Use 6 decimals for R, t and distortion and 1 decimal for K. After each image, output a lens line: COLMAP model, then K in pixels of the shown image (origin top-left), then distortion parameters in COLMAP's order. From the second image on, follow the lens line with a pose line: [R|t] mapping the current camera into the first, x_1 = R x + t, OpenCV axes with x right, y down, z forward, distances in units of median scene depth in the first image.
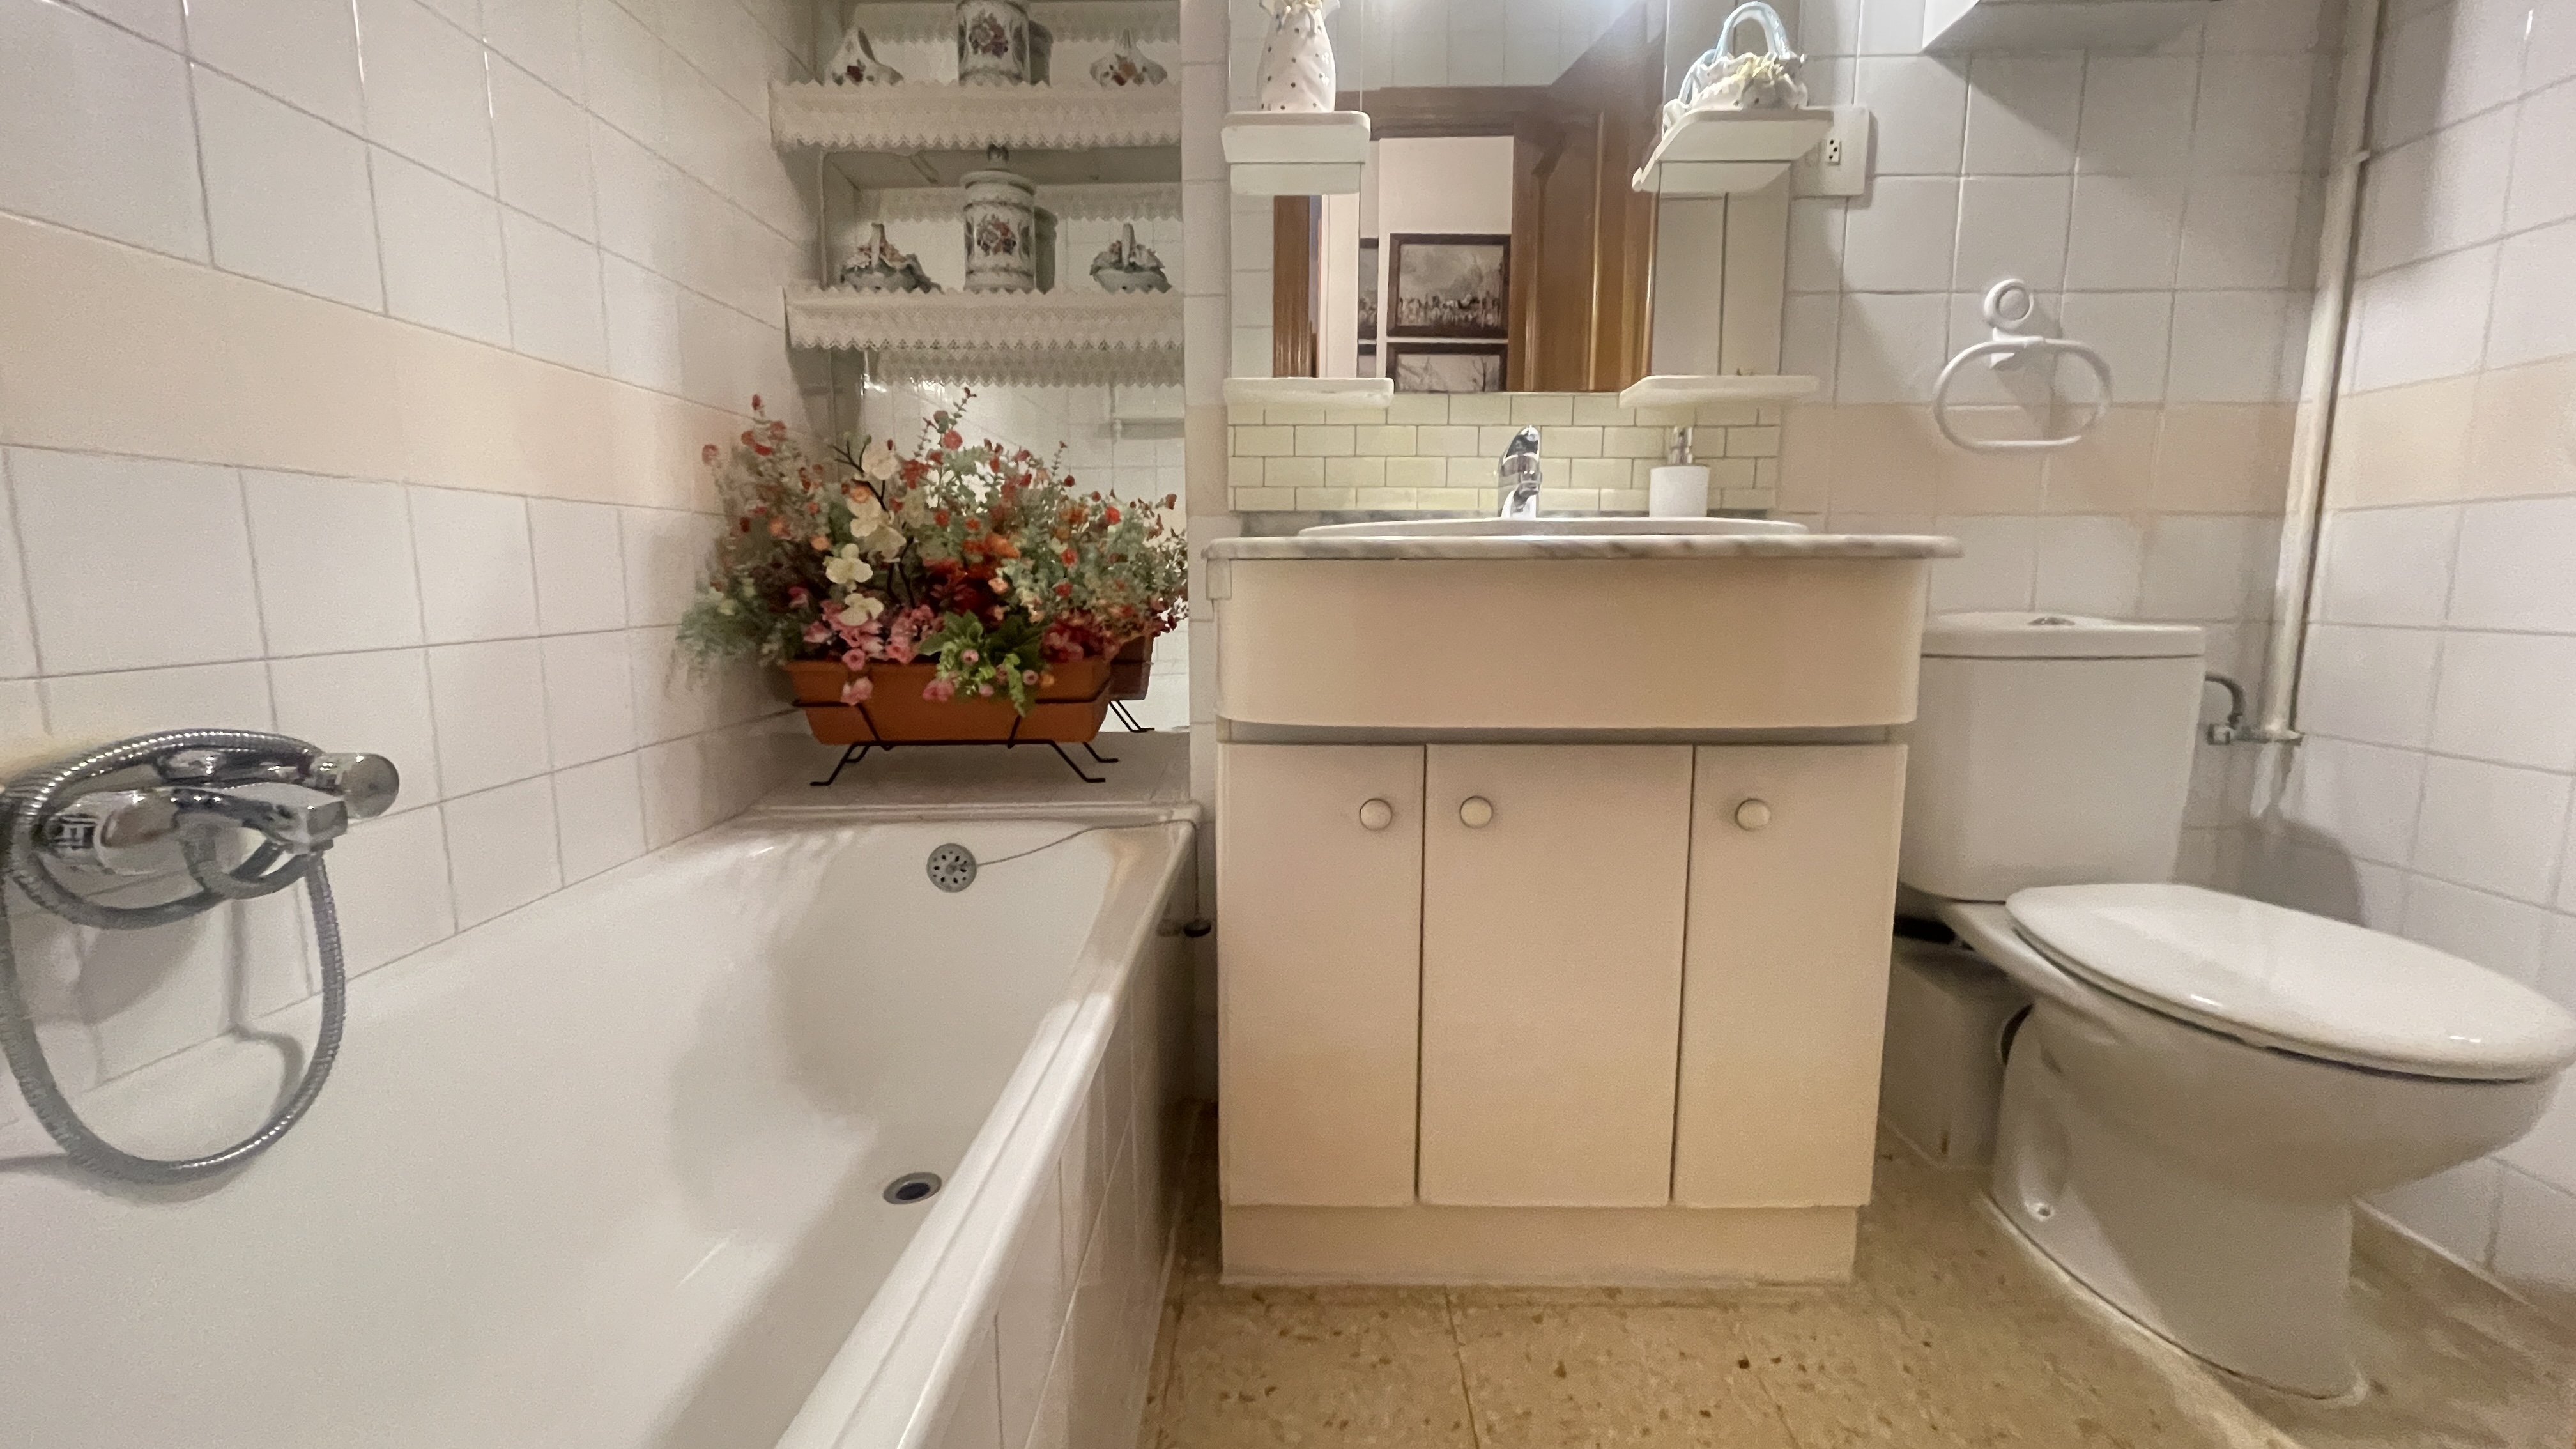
lens RADIAL K [[1028.5, 0, 1284.2], [0, 1028.5, 717.7], [0, 0, 1]] dist [-0.005858, 0.000714]
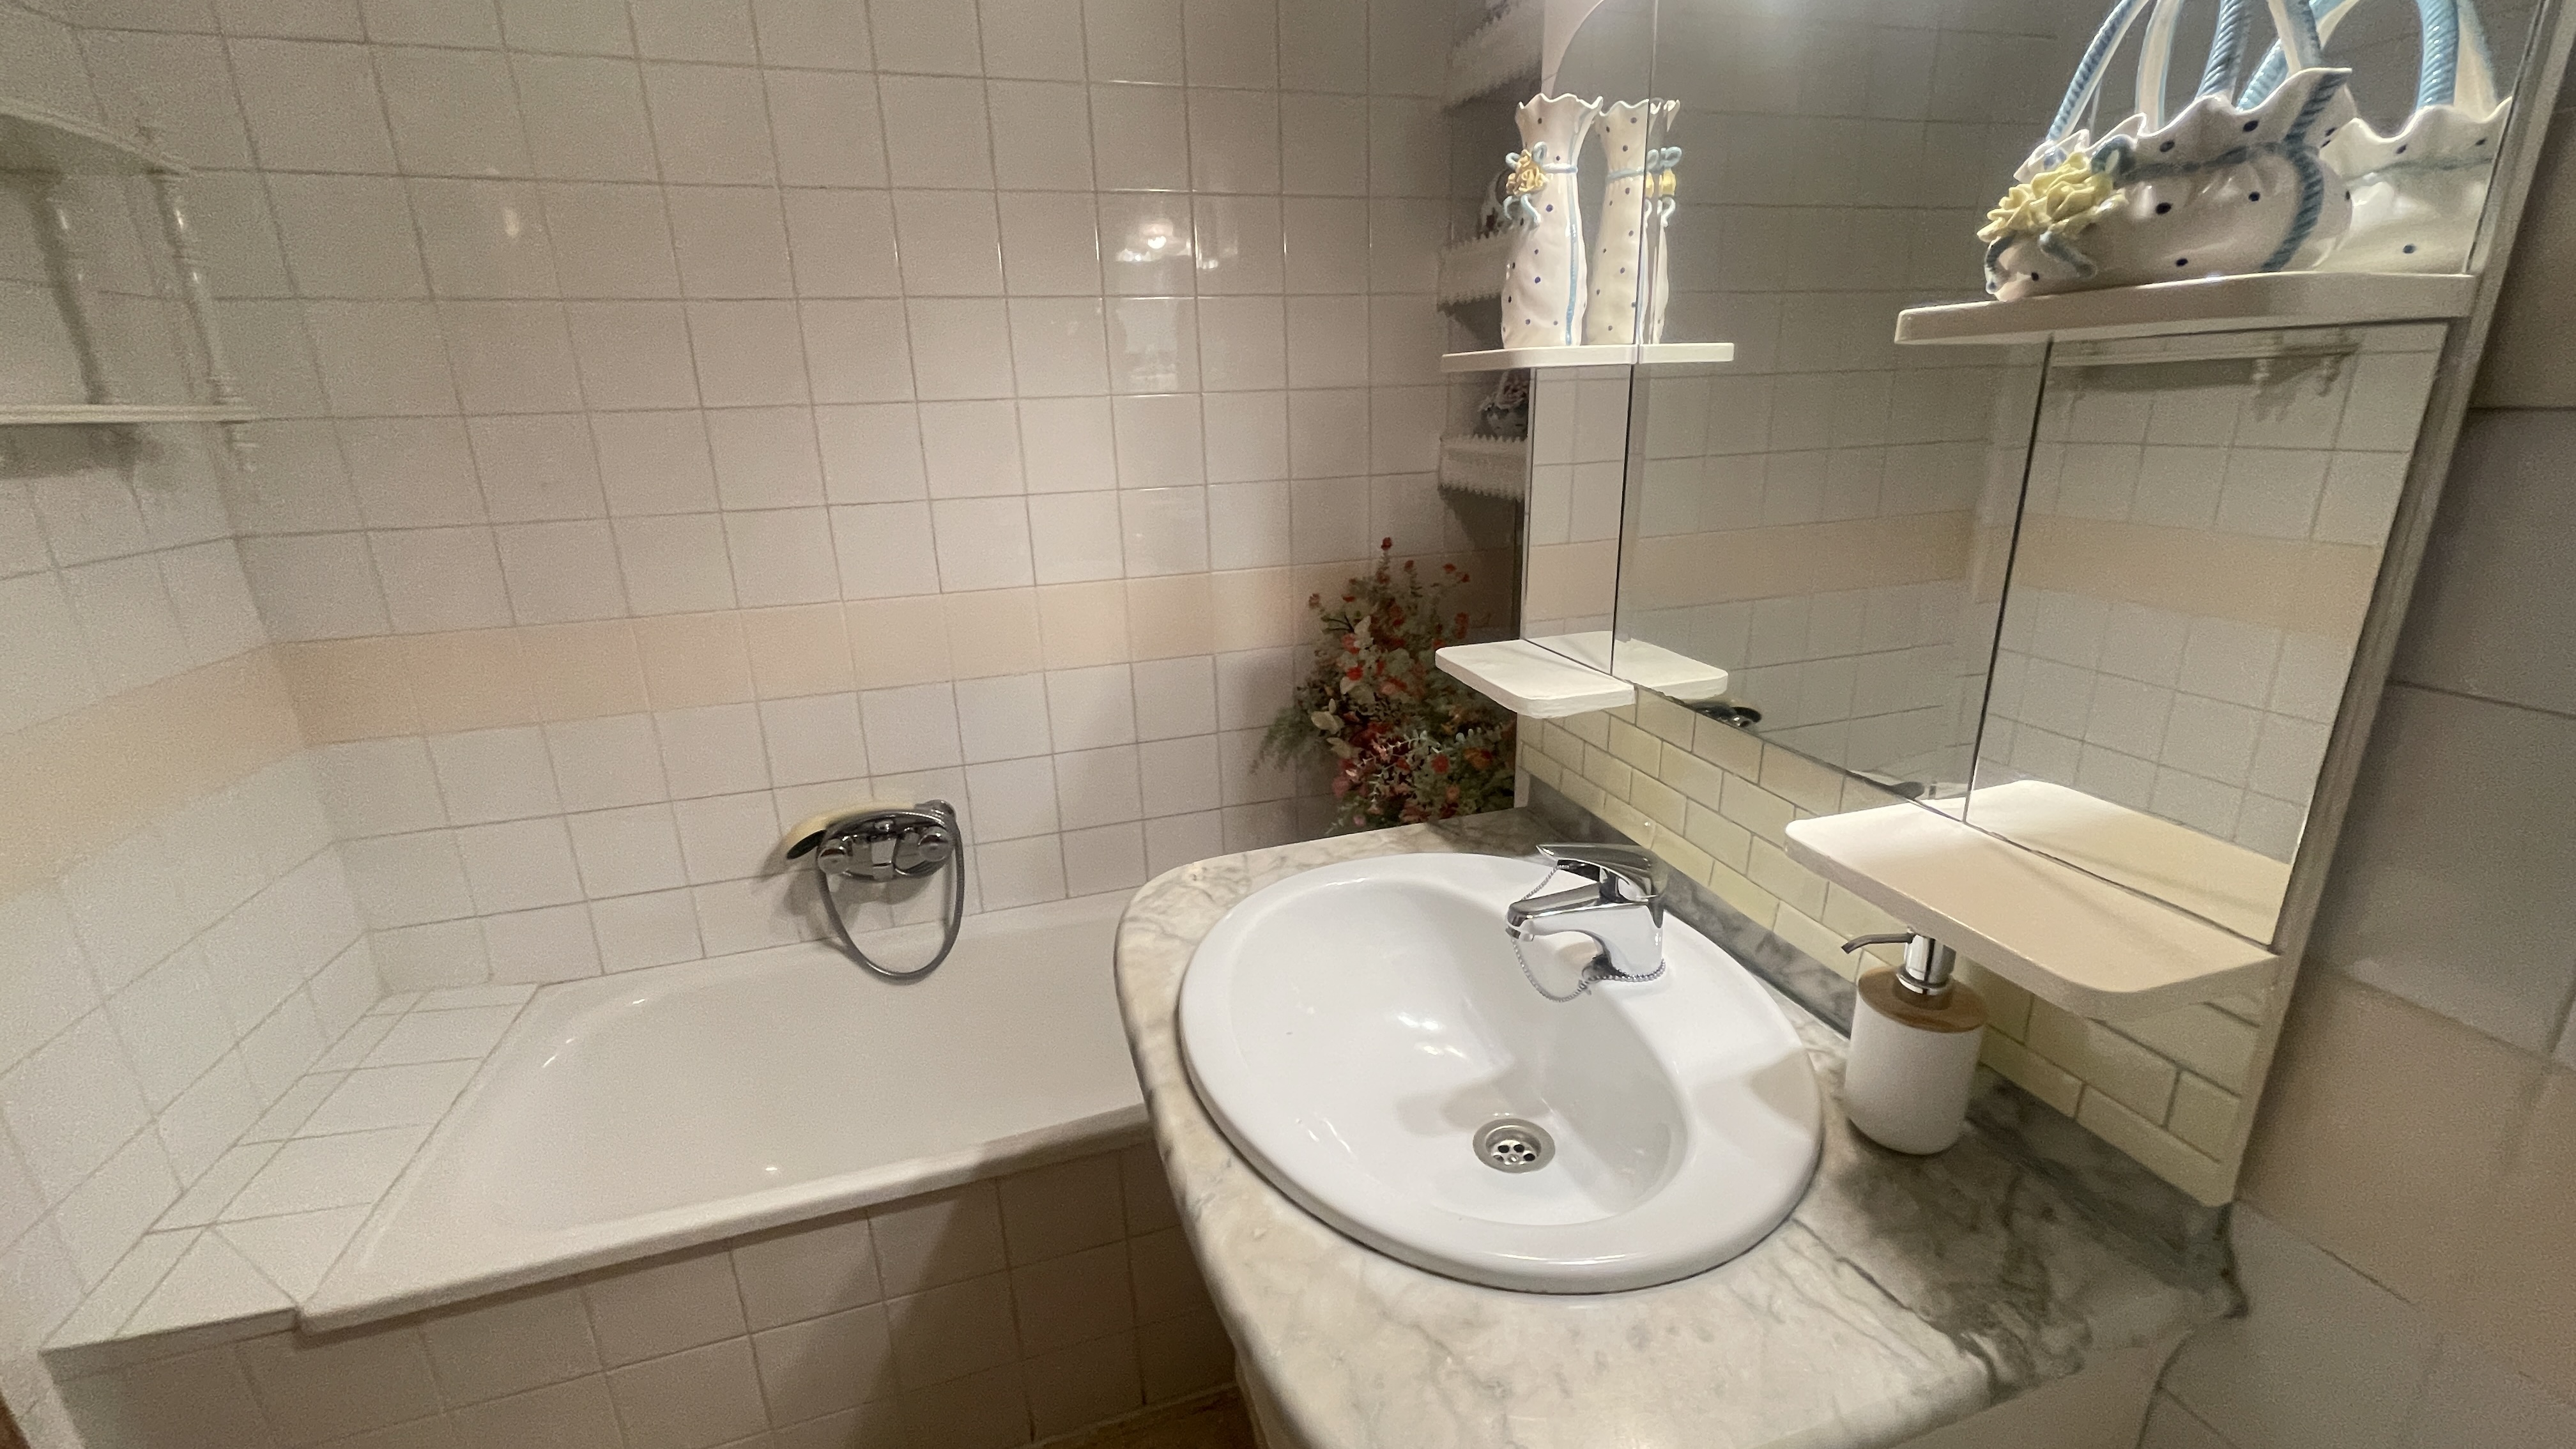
lens RADIAL K [[1028.5, 0, 1284.2], [0, 1028.5, 717.7], [0, 0, 1]] dist [-0.005858, 0.000714]
pose [[0.318768, 0.273236, -0.907595, 0.671669], [-0.101635, 0.961880, 0.253882, -0.450375], [0.942368, 0.011314, 0.334387, 0.536335]]
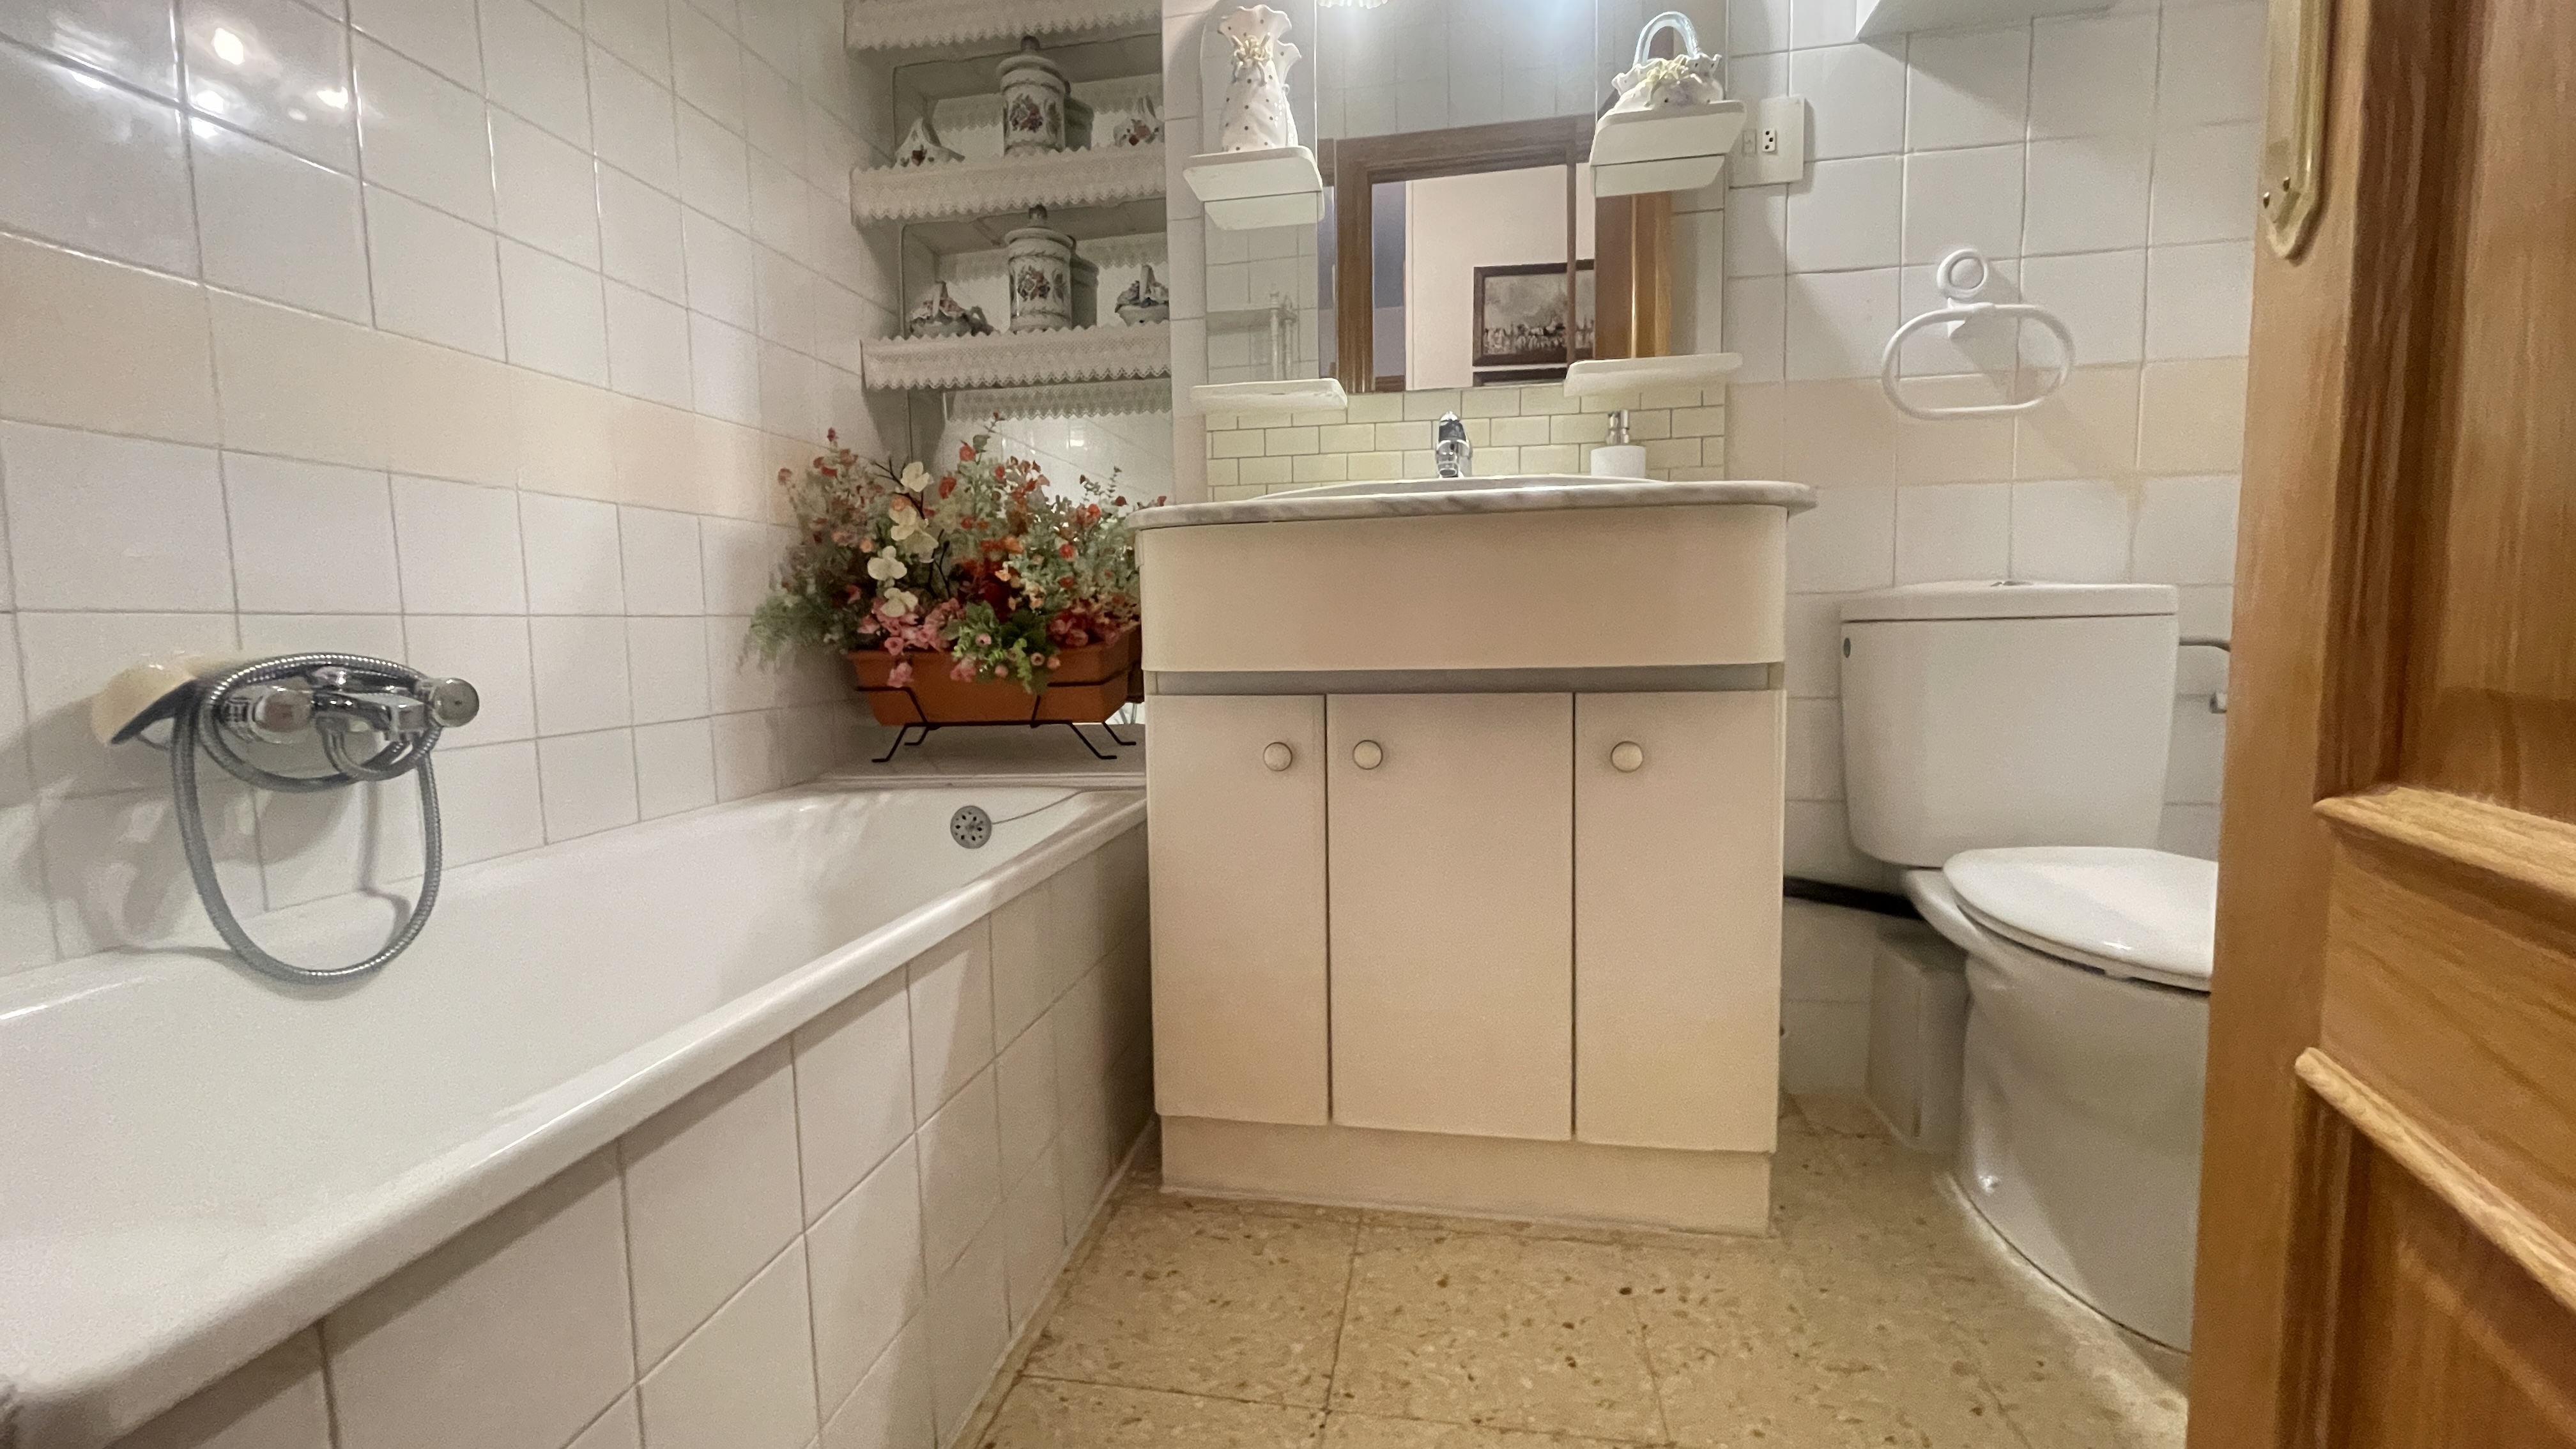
lens RADIAL K [[1028.5, 0, 1284.2], [0, 1028.5, 717.7], [0, 0, 1]] dist [-0.005858, 0.000714]
pose [[0.987030, -0.003489, -0.160497, 0.209313], [-0.004125, 0.998882, -0.047086, 0.079499], [0.160482, 0.047138, 0.985913, -0.073760]]
